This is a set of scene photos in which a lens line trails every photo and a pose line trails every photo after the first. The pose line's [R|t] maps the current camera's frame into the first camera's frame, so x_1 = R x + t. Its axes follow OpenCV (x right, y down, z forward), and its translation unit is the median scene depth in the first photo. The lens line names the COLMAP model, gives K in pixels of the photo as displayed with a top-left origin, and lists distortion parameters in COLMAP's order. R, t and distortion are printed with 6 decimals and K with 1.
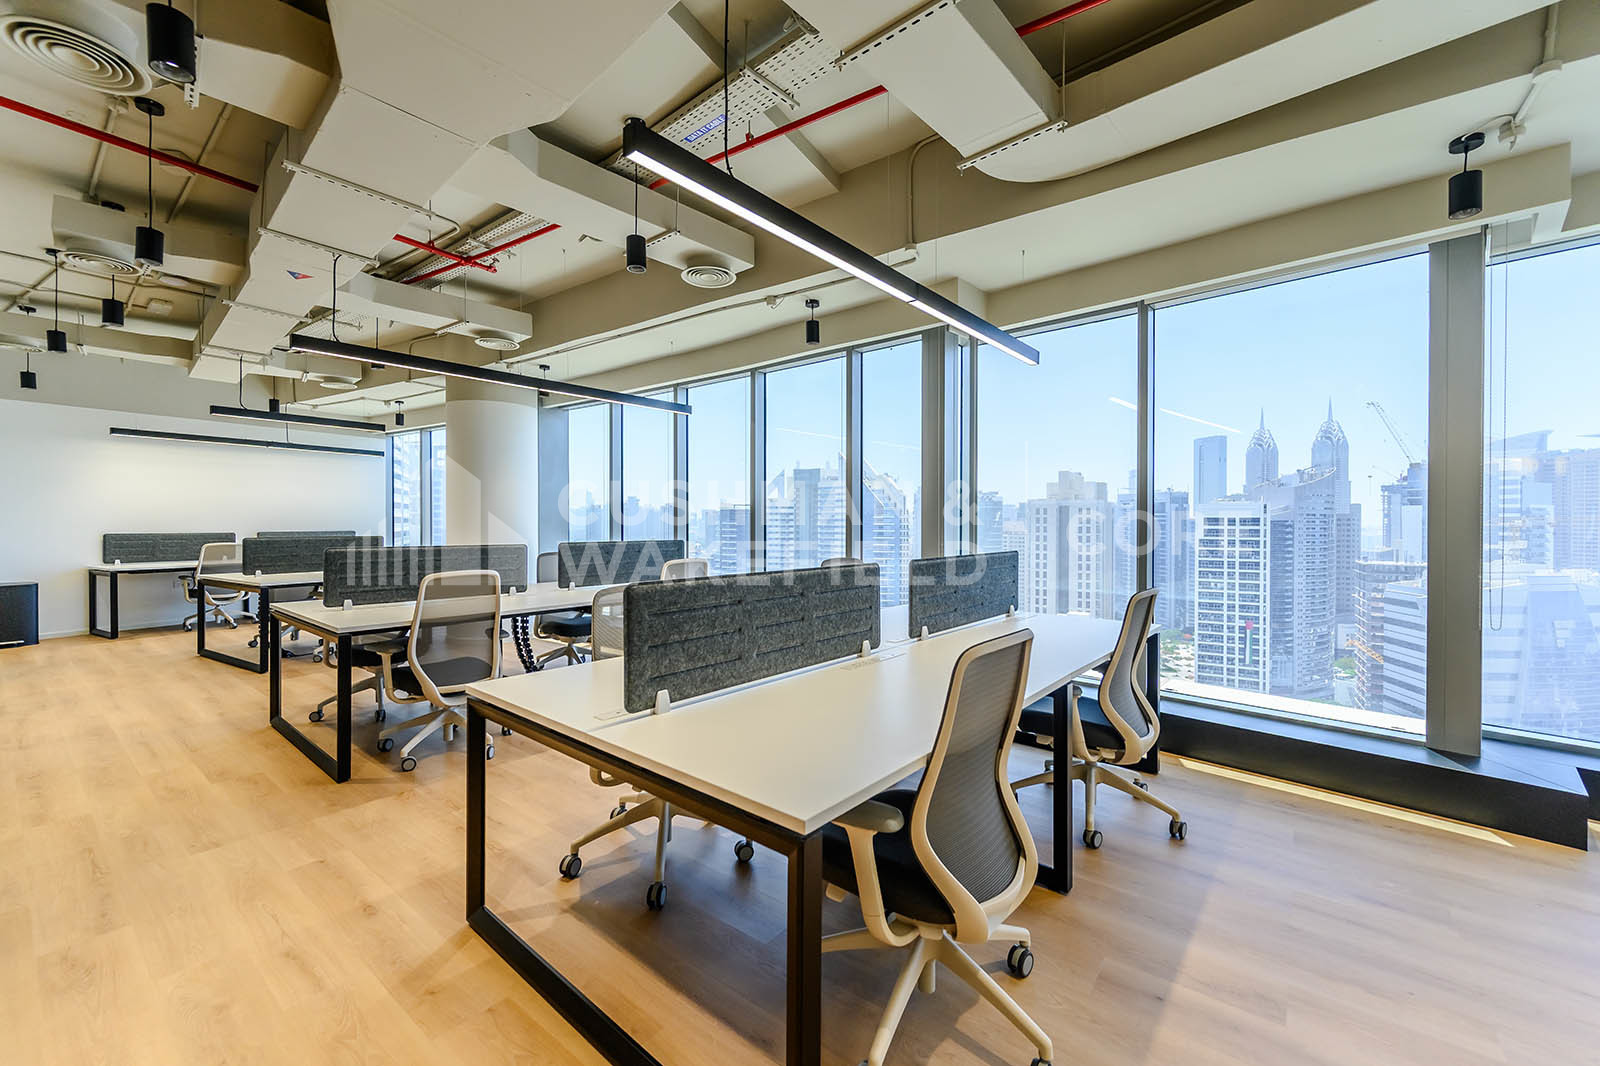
lens RADIAL K [[660.6, 0, 814.0], [0, 660.6, 522.1], [0, 0, 1]] dist [-0.002631, 0.000715]
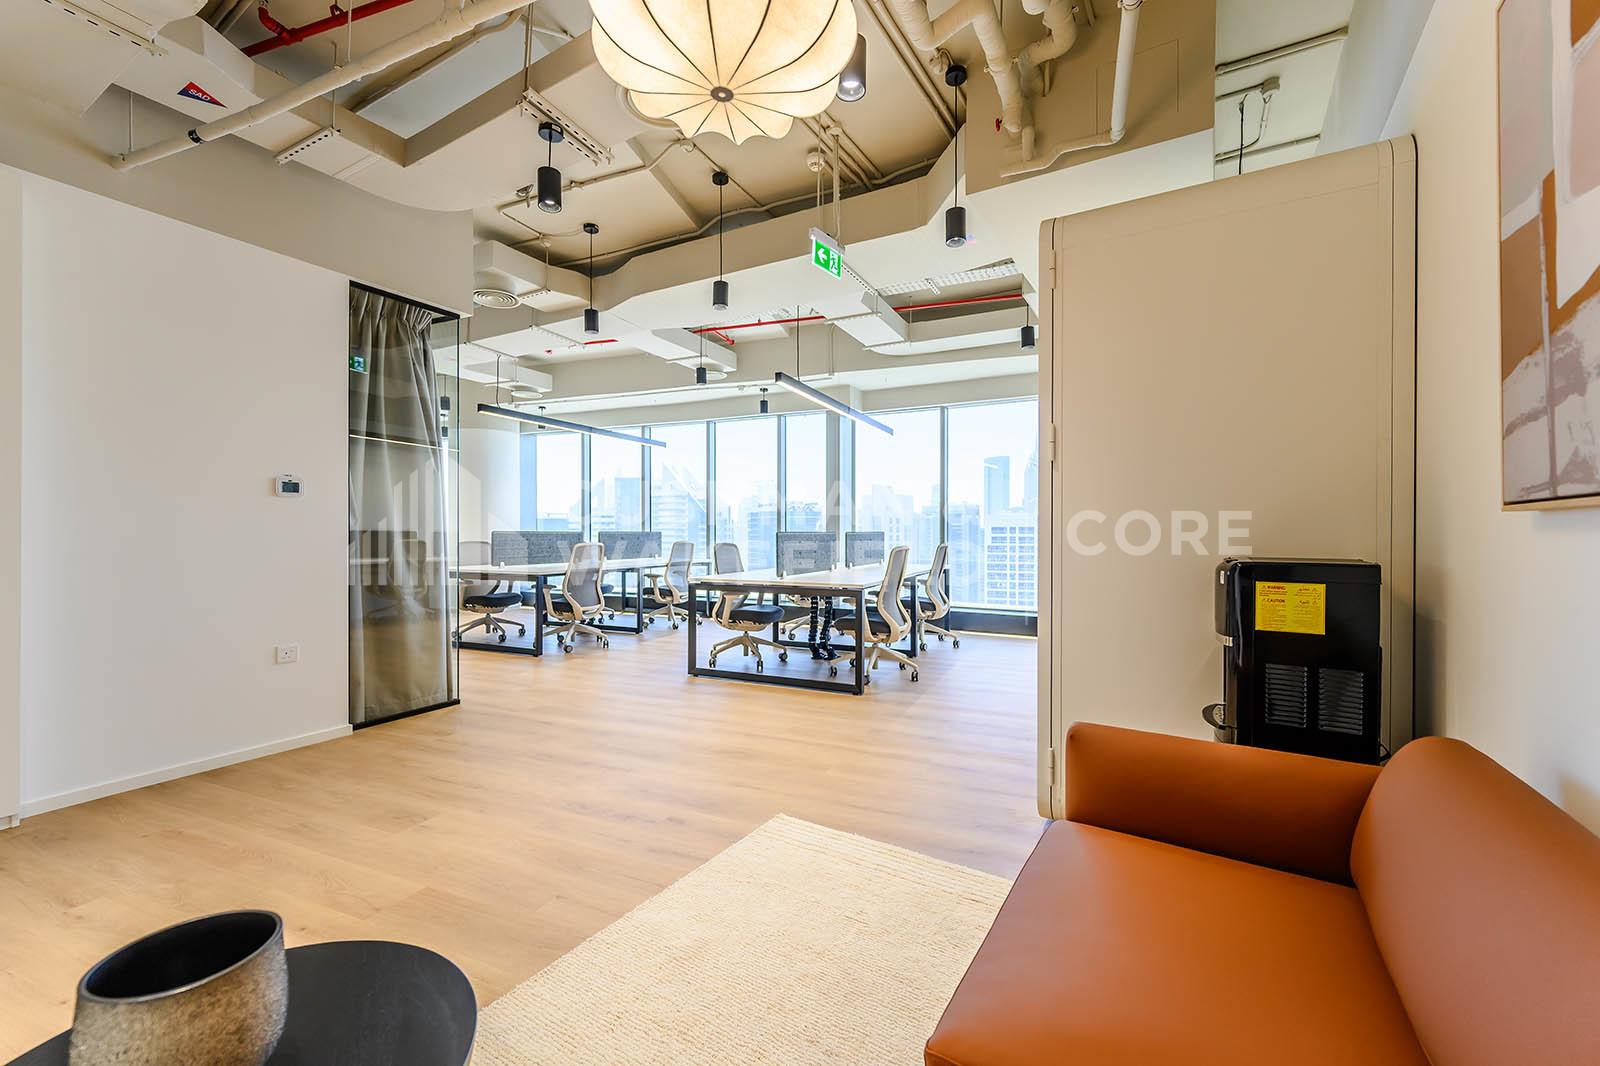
lens RADIAL K [[660.6, 0, 790.7], [0, 660.6, 527.8], [0, 0, 1]] dist [-0.002631, 0.000715]
pose [[0.972402, 0.001954, 0.233305, -0.312224], [-0.000556, 0.999981, -0.006059, 0.032720], [-0.233312, 0.005762, 0.972385, -0.629445]]
